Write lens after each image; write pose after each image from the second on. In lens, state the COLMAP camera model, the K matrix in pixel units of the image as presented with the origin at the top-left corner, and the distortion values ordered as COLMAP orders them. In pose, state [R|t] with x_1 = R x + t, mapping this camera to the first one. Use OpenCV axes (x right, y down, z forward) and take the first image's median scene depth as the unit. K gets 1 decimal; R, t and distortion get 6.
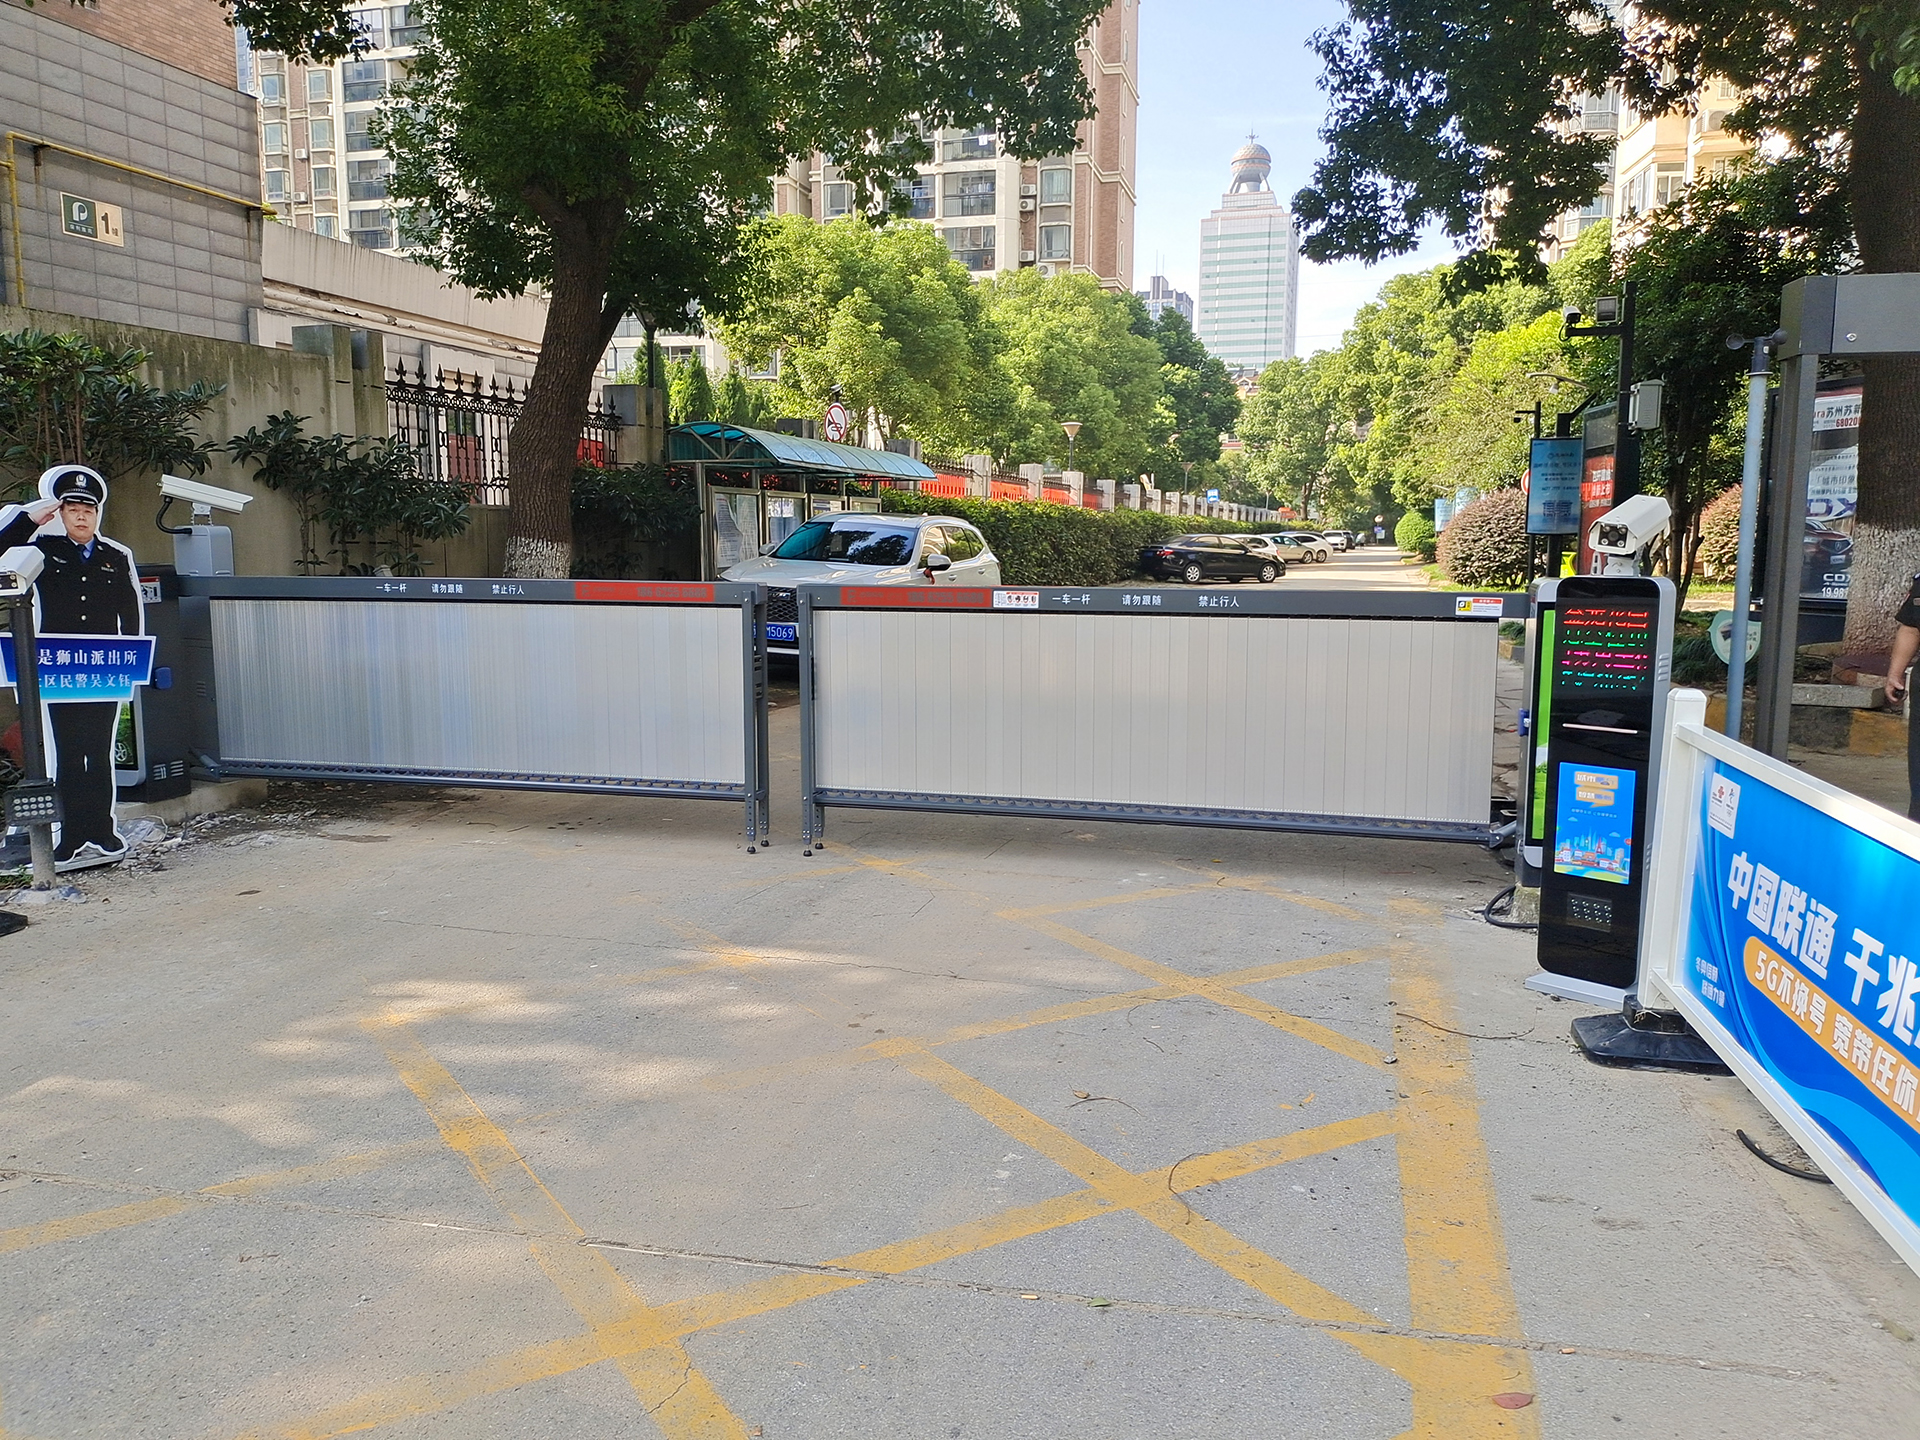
lens RADIAL K [[1456.1, 0, 935.1], [0, 1456.1, 725.1], [0, 0, 1]] dist [0.096693, -0.150629]
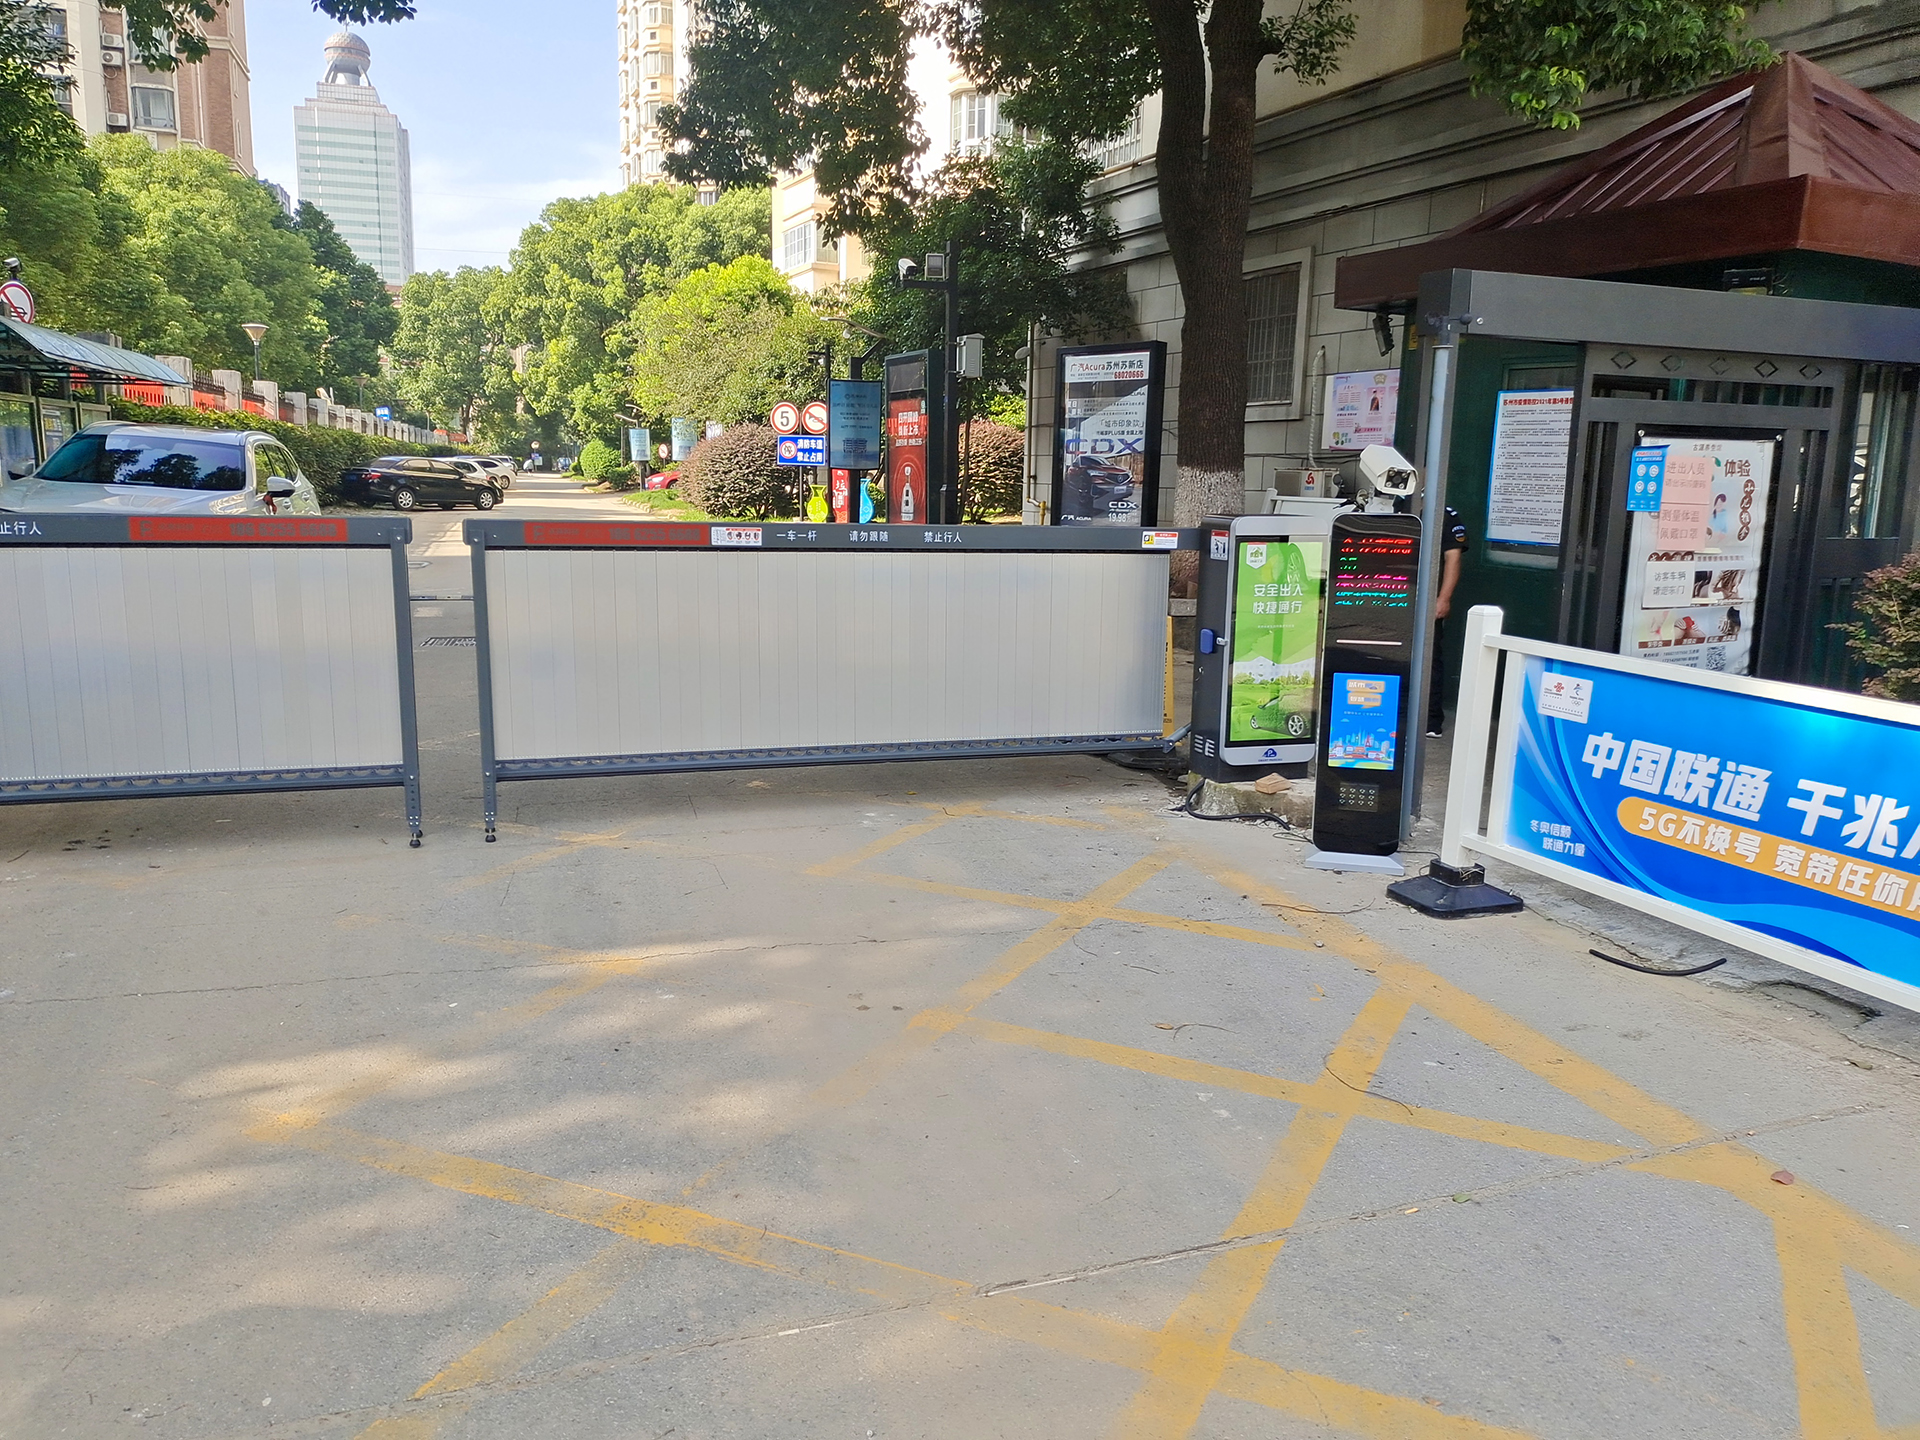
lens RADIAL K [[1456.1, 0, 935.1], [0, 1456.1, 725.1], [0, 0, 1]] dist [0.096693, -0.150629]
pose [[0.823670, -0.082739, 0.561002, -0.358798], [0.054782, 0.996281, 0.066504, -0.020633], [-0.564418, -0.024044, 0.825139, 0.154045]]
